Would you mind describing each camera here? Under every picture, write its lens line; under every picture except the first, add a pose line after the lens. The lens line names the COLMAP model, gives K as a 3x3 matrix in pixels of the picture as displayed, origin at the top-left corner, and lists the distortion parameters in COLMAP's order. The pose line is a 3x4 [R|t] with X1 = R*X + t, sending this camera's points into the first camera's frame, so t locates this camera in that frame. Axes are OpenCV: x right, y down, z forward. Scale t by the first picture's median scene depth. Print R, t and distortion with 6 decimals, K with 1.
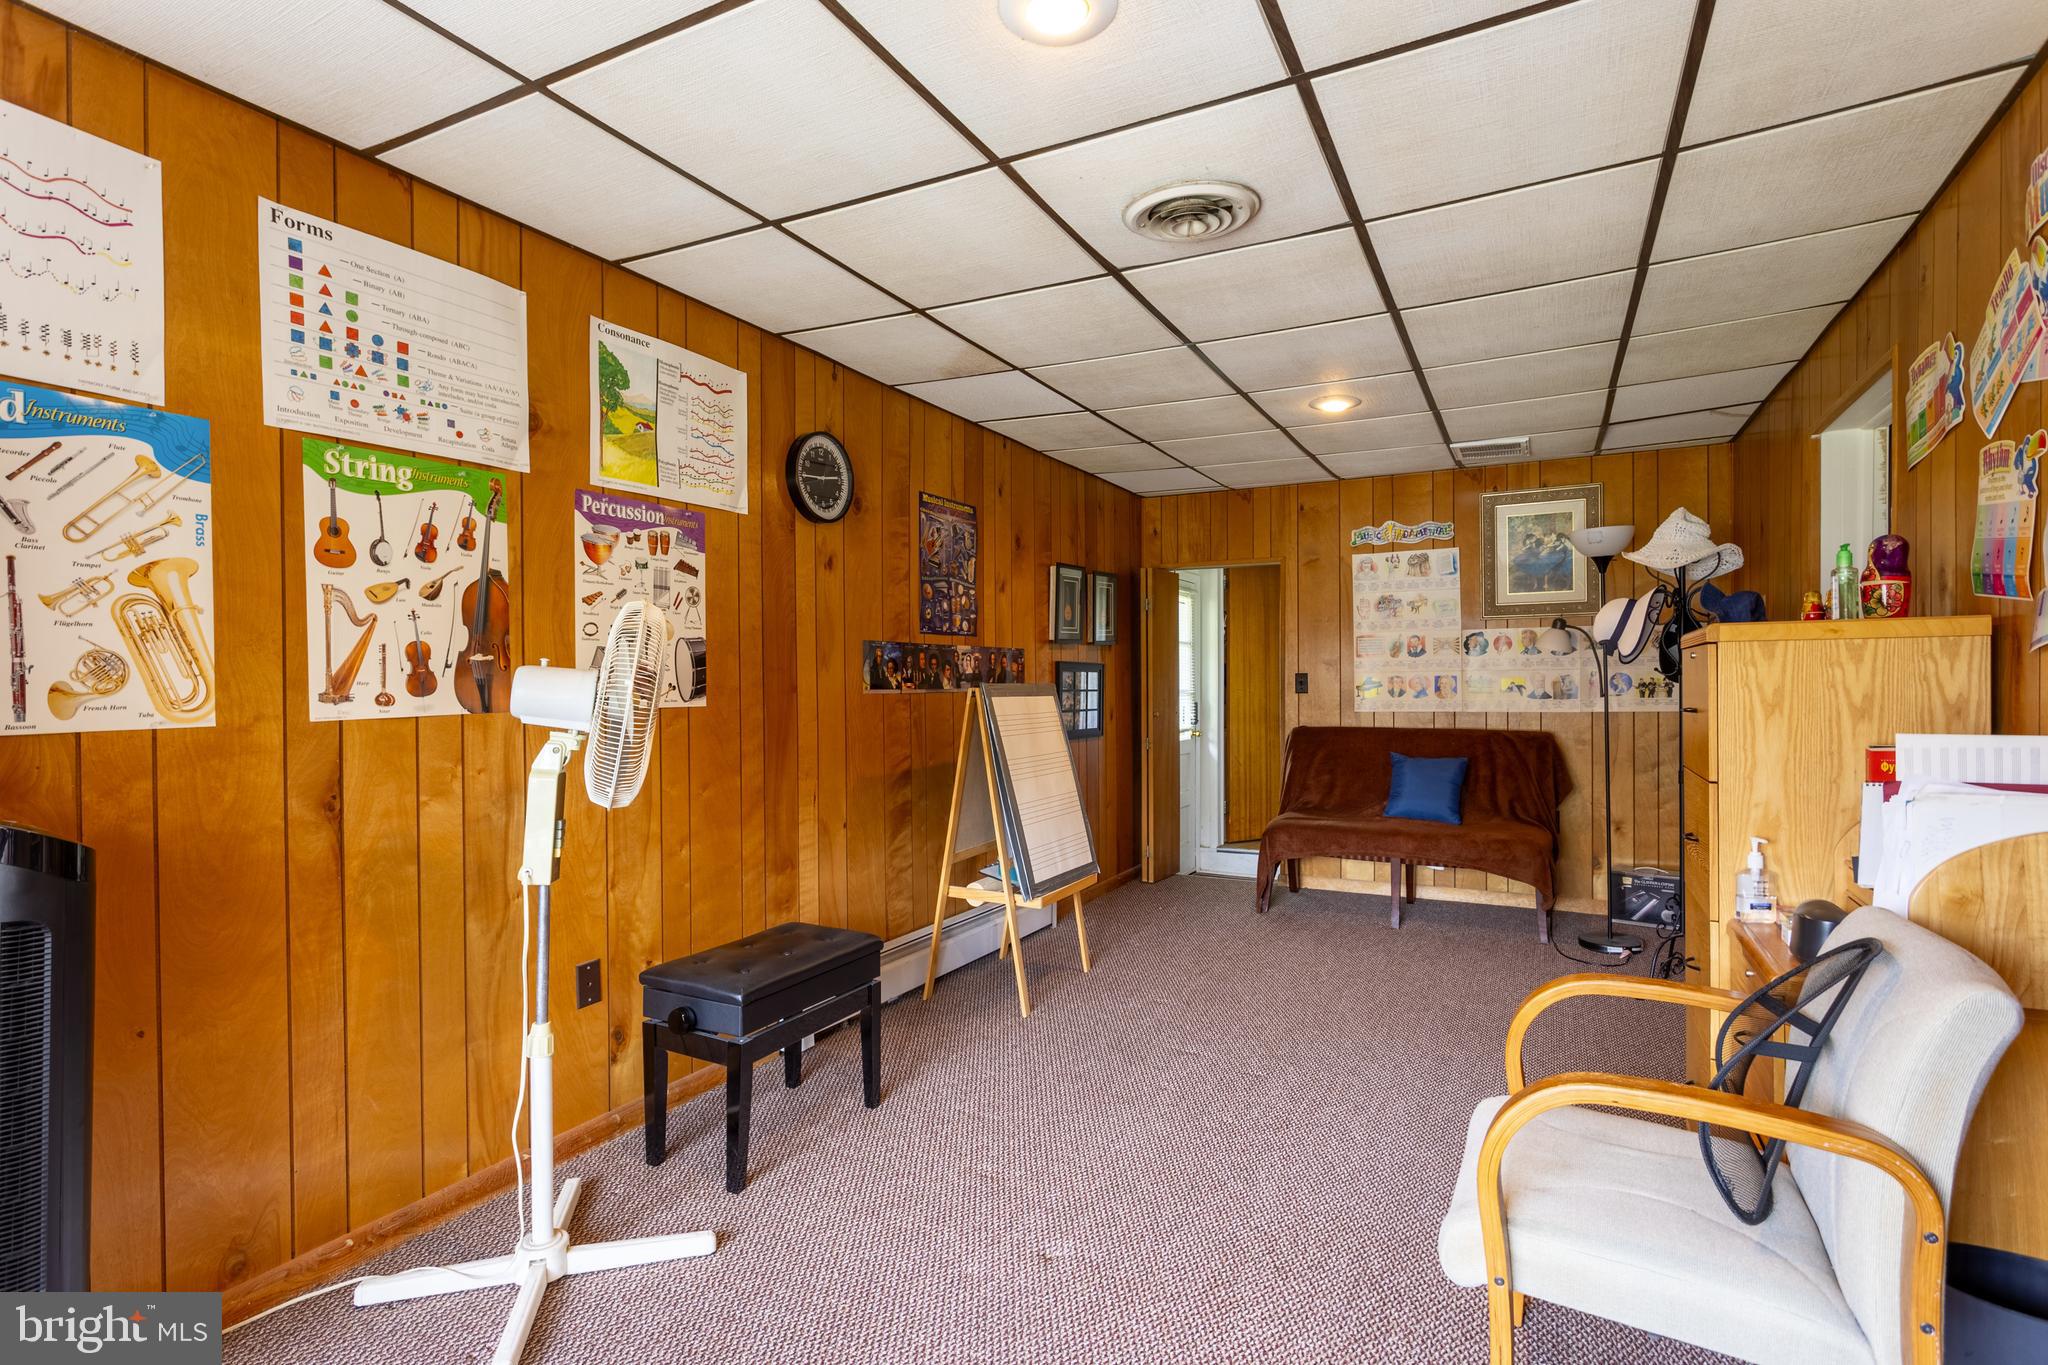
lens RADIAL K [[985.1, 0, 1037.0], [0, 985.1, 690.0], [0, 0, 1]] dist [-0.015539, 0.001701]
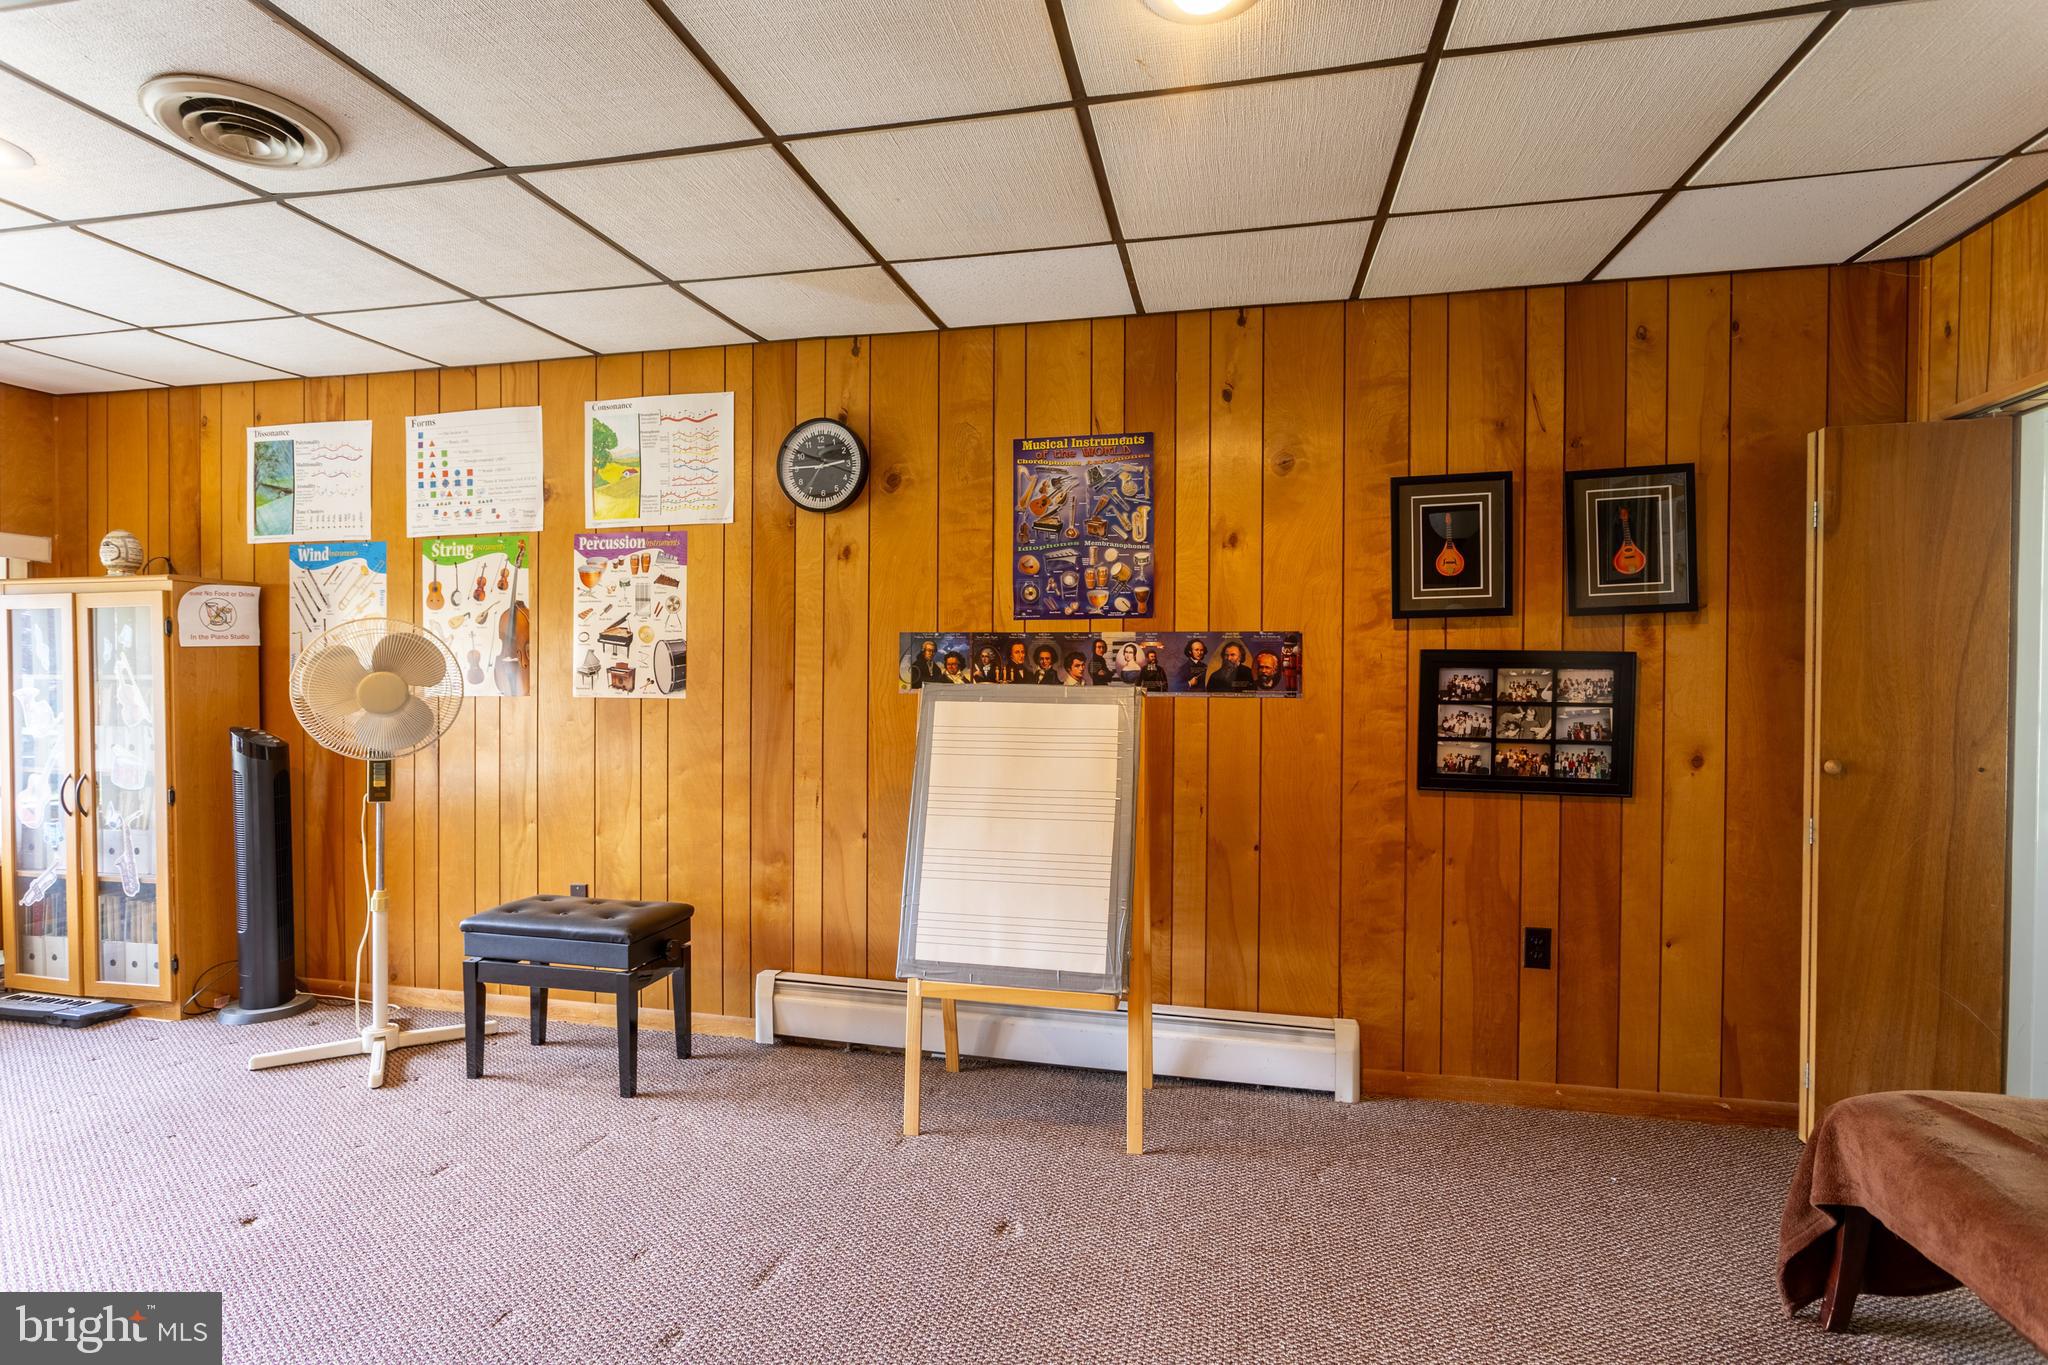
lens RADIAL K [[985.1, 0, 1037.0], [0, 985.1, 690.0], [0, 0, 1]] dist [-0.015539, 0.001701]
pose [[0.259336, 0.017806, -0.965623, 0.953720], [-0.017696, 0.999750, 0.013683, -0.017899], [0.965625, 0.013539, 0.259587, 1.190910]]
